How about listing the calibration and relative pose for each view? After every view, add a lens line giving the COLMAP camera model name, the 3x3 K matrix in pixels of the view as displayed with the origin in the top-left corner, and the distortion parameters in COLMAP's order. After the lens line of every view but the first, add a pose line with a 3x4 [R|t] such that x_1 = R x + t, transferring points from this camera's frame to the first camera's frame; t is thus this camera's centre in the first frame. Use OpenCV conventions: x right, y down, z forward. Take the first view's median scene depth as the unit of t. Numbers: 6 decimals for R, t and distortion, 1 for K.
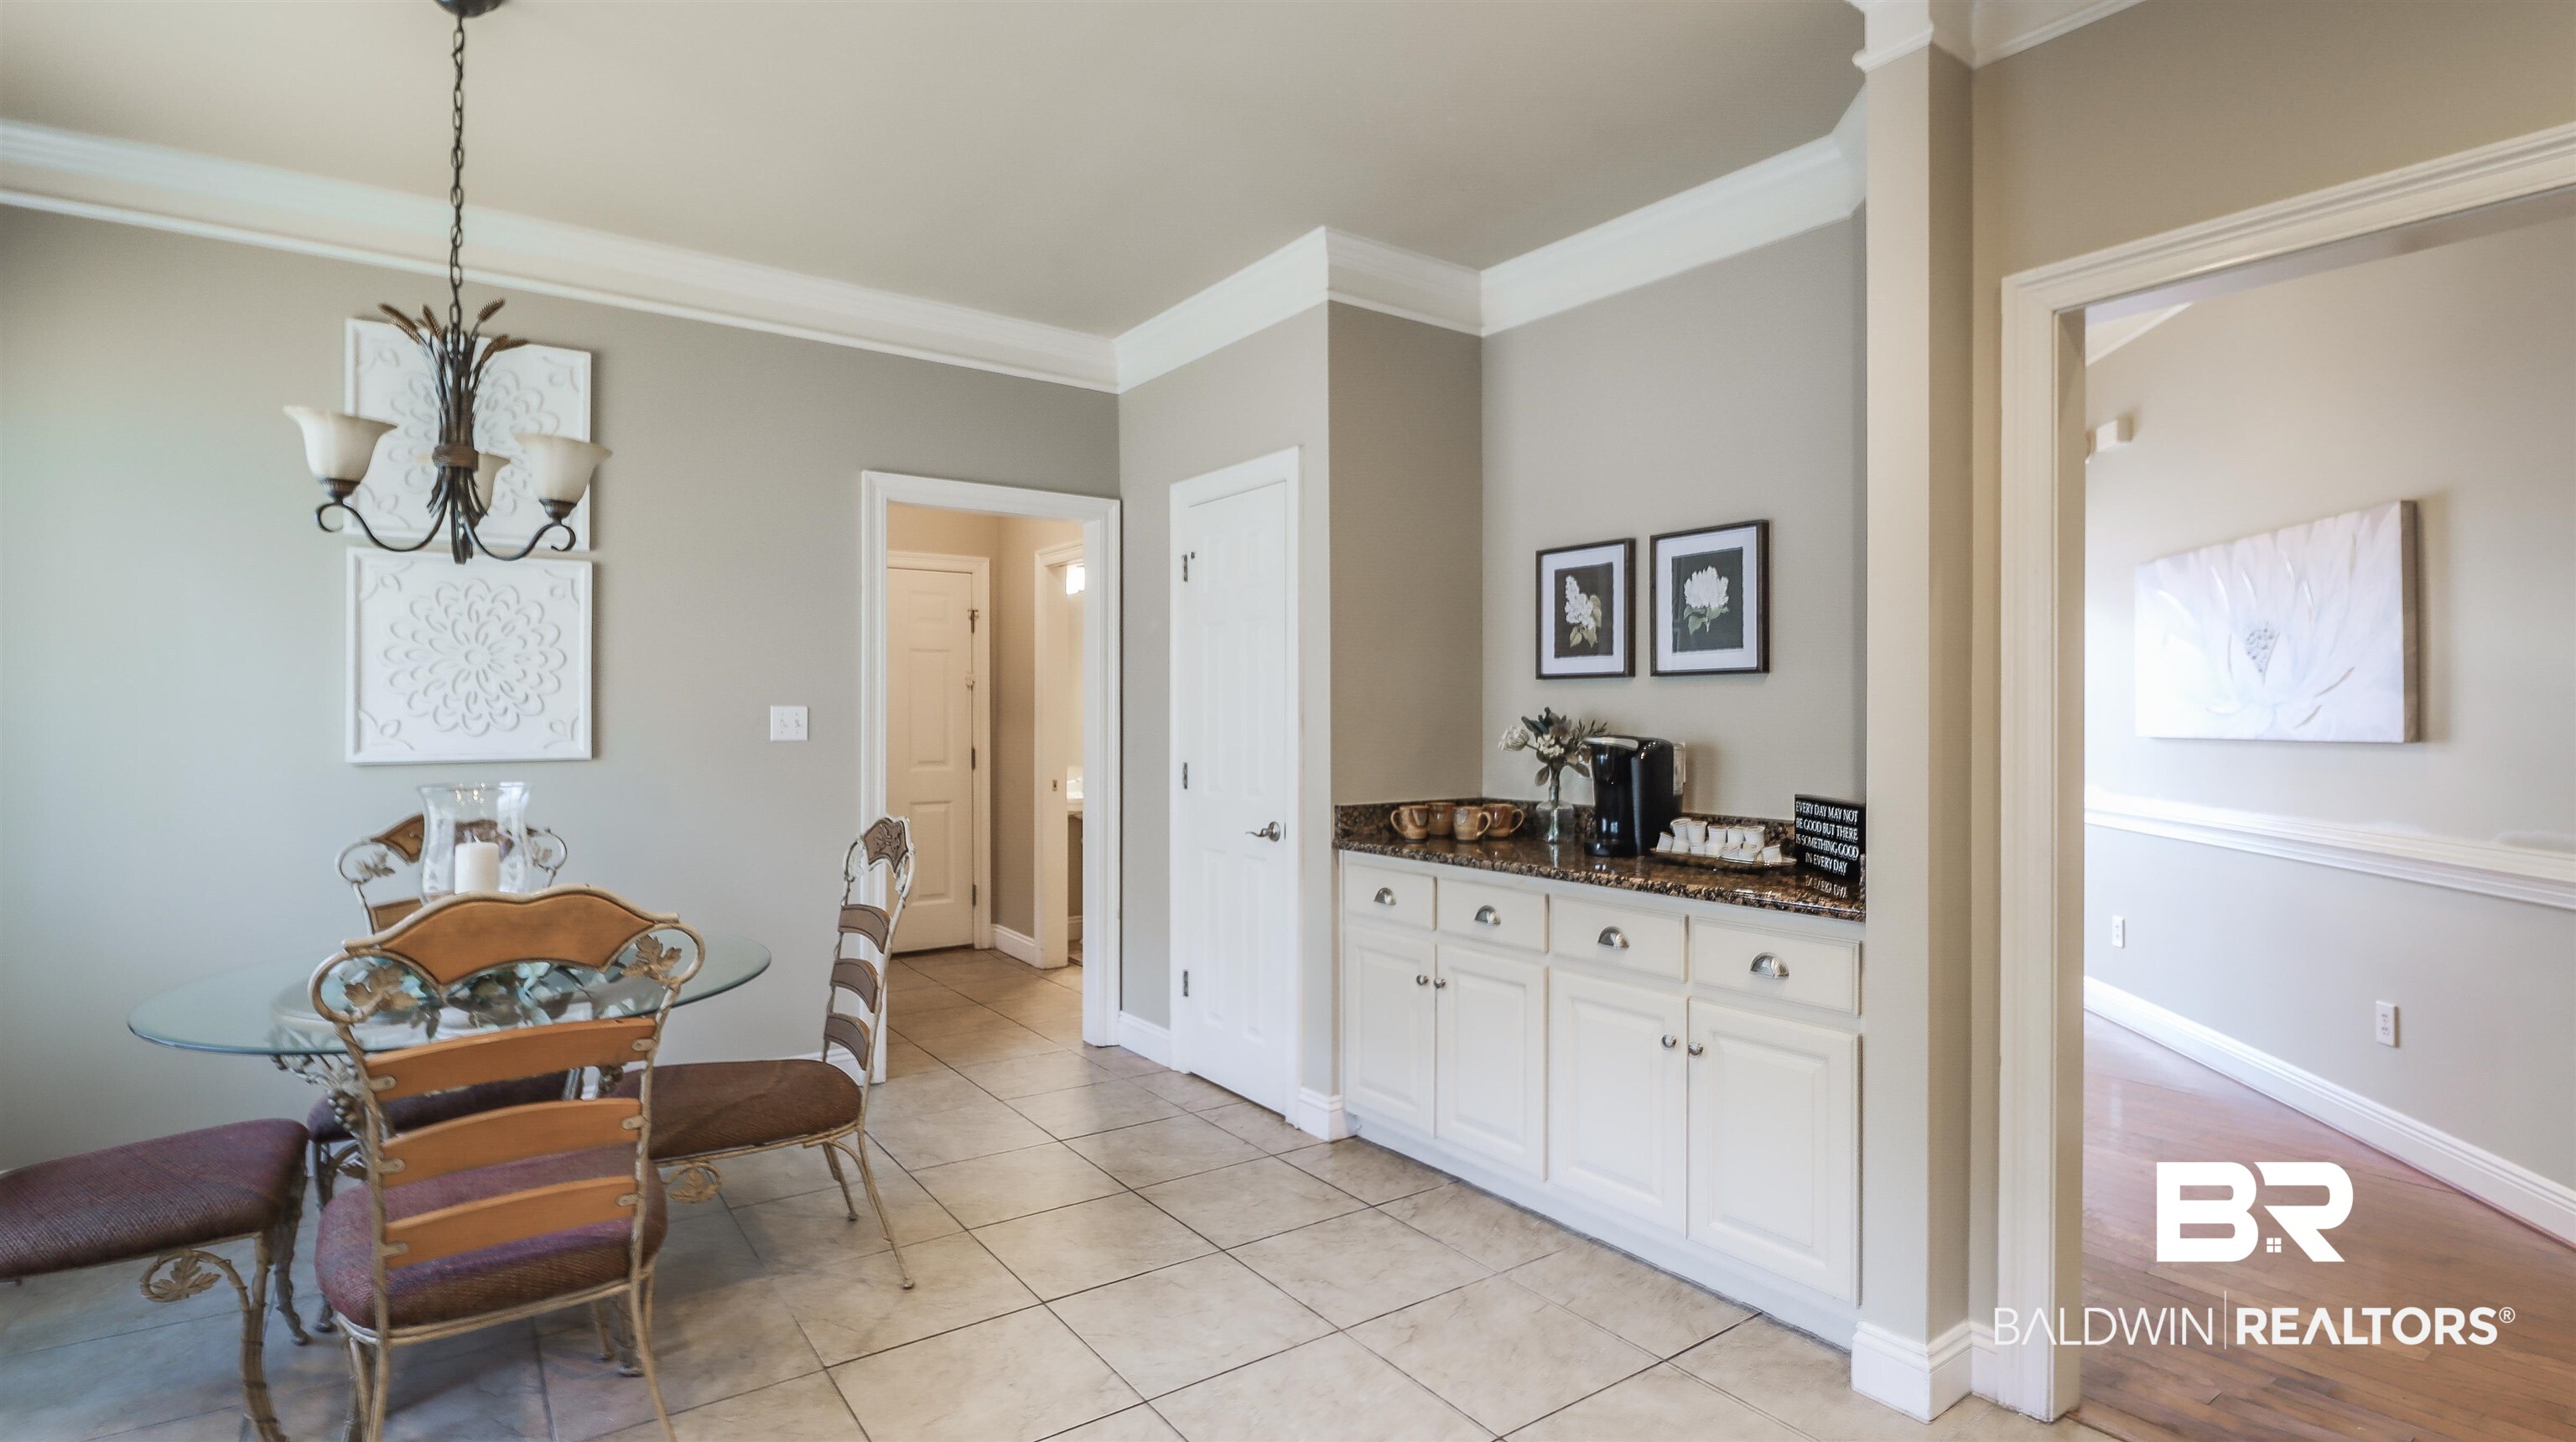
lens RADIAL K [[1226.5, 0, 1293.1], [0, 1226.5, 694.8], [0, 0, 1]] dist [0.000966, 0.000086]
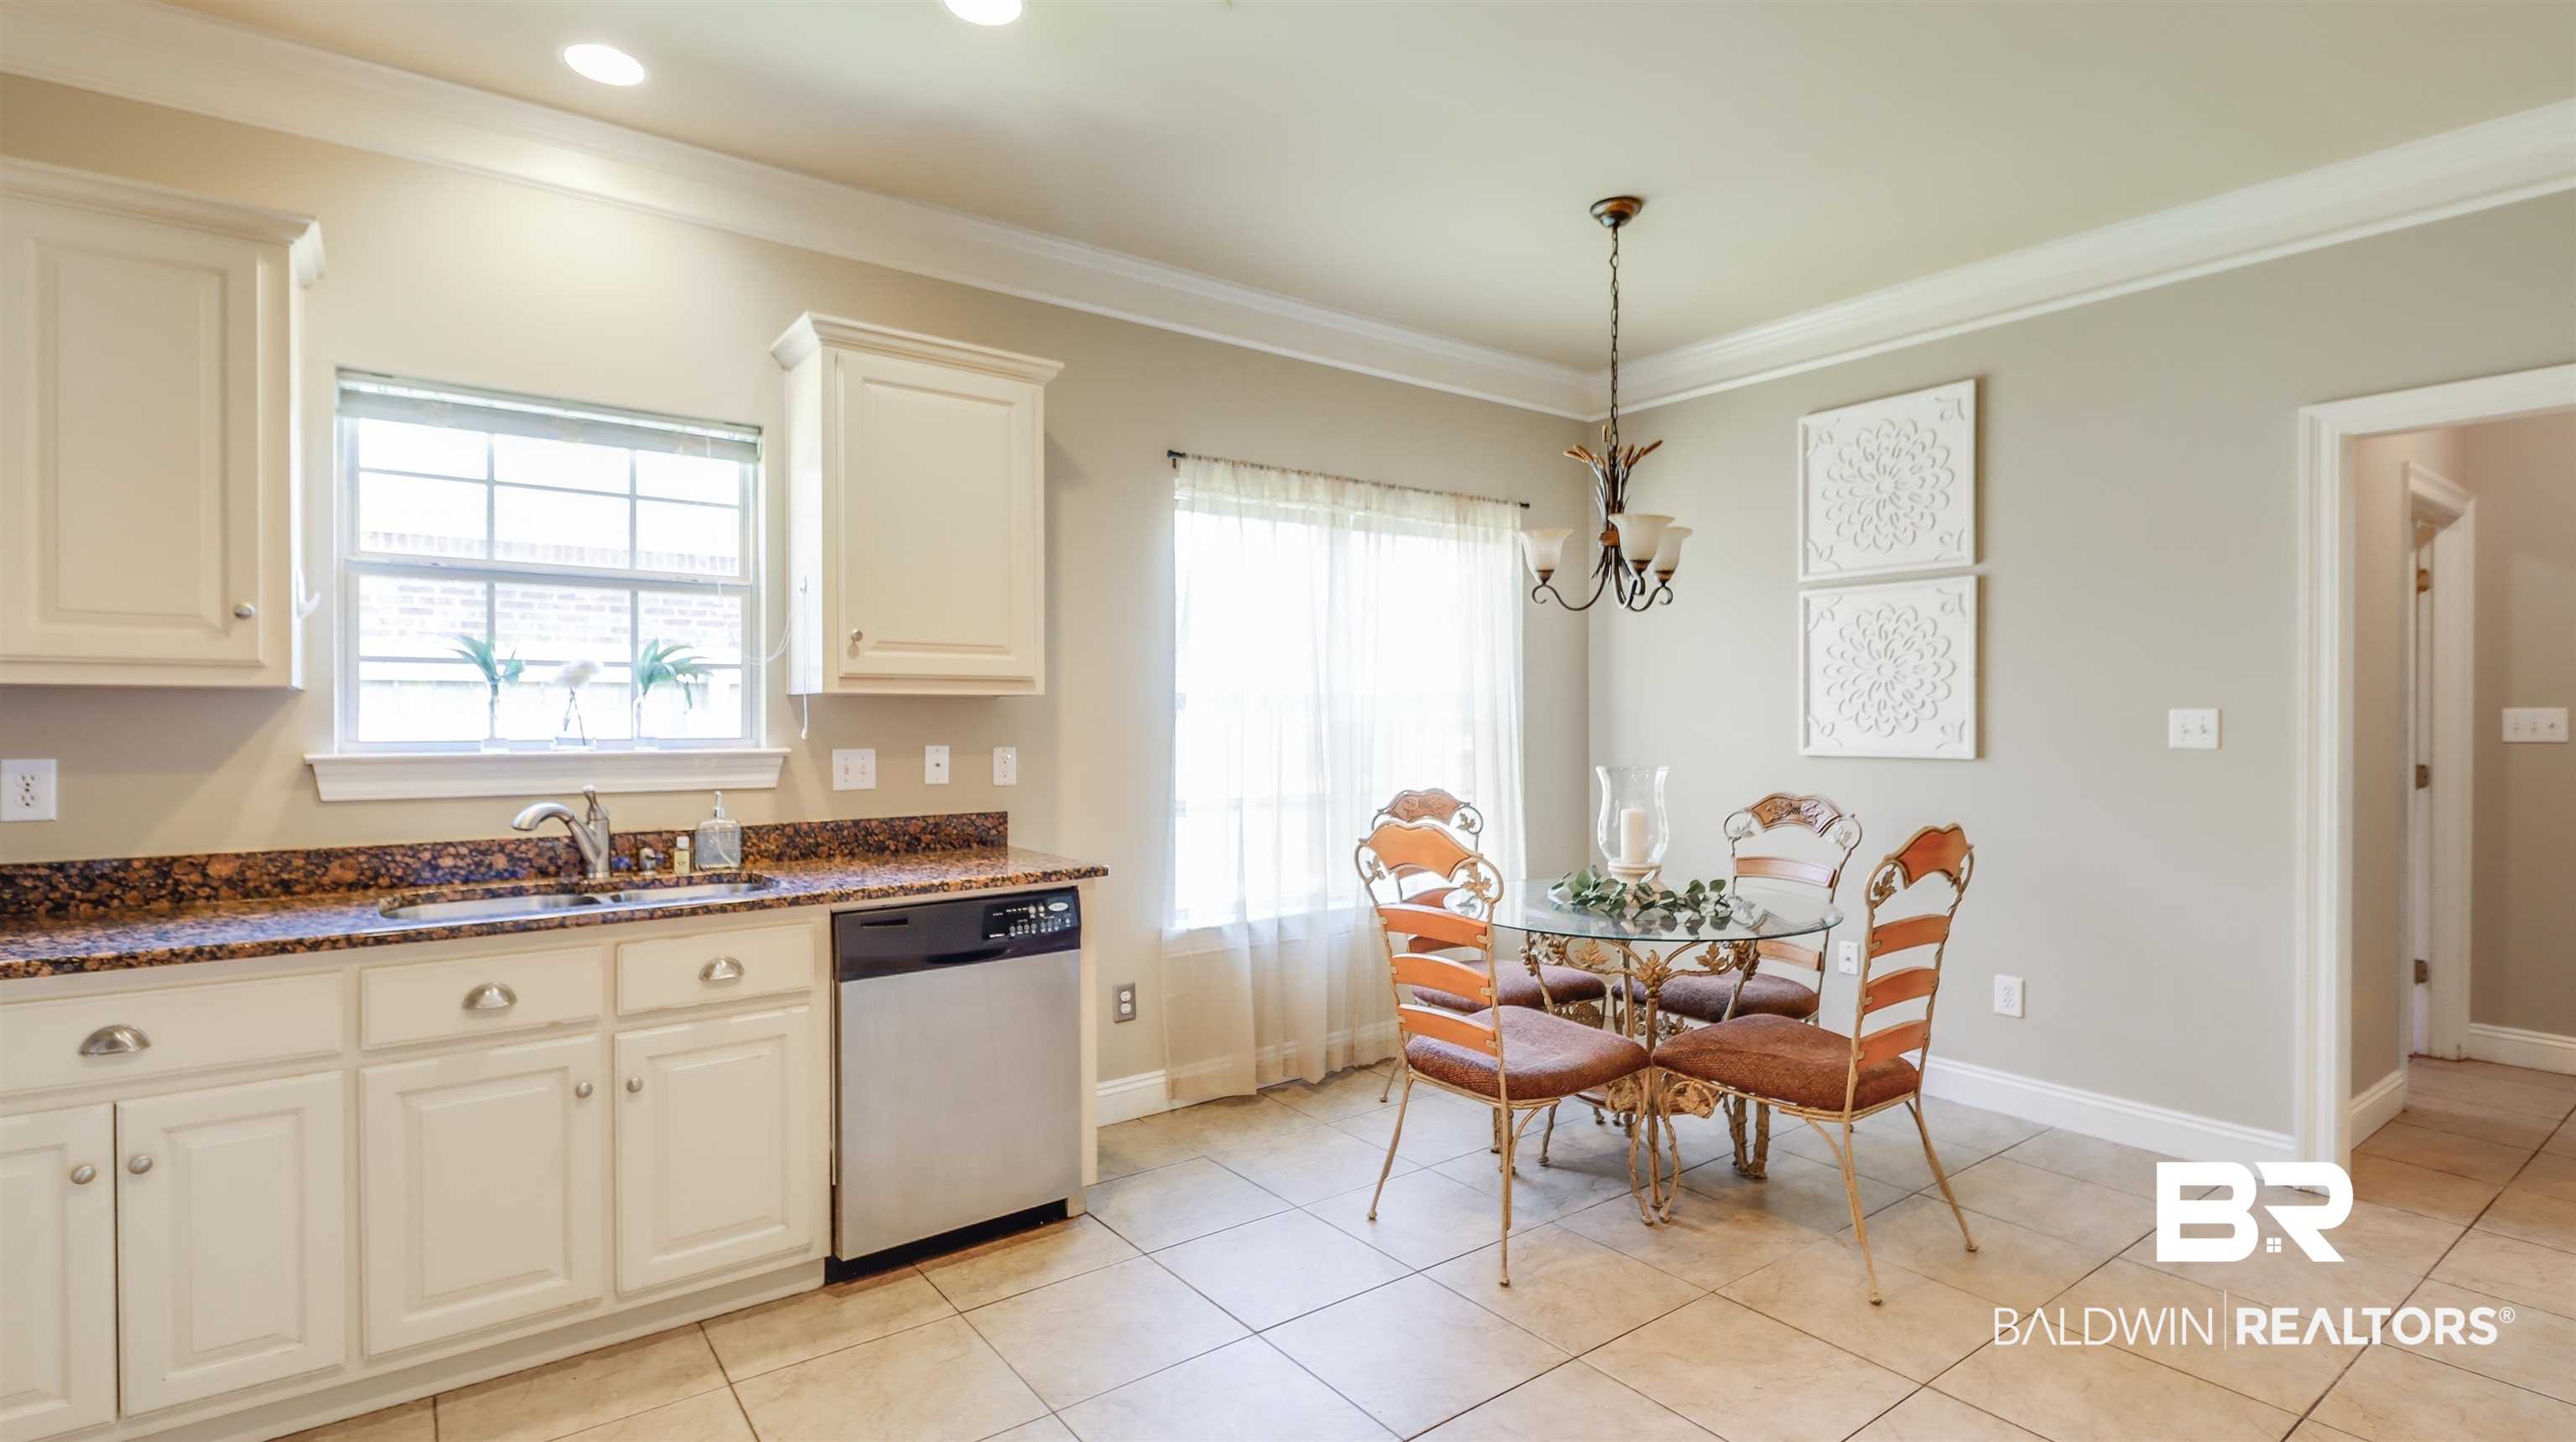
lens RADIAL K [[1205.1, 0, 1273.6], [0, 1205.1, 715.4], [0, 0, 1]] dist [0.008150, -0.003927]
pose [[0.017733, -0.002024, -0.999841, 0.489652], [0.013457, 0.999908, -0.001785, 0.007364], [0.999752, -0.013423, 0.017758, 0.386842]]
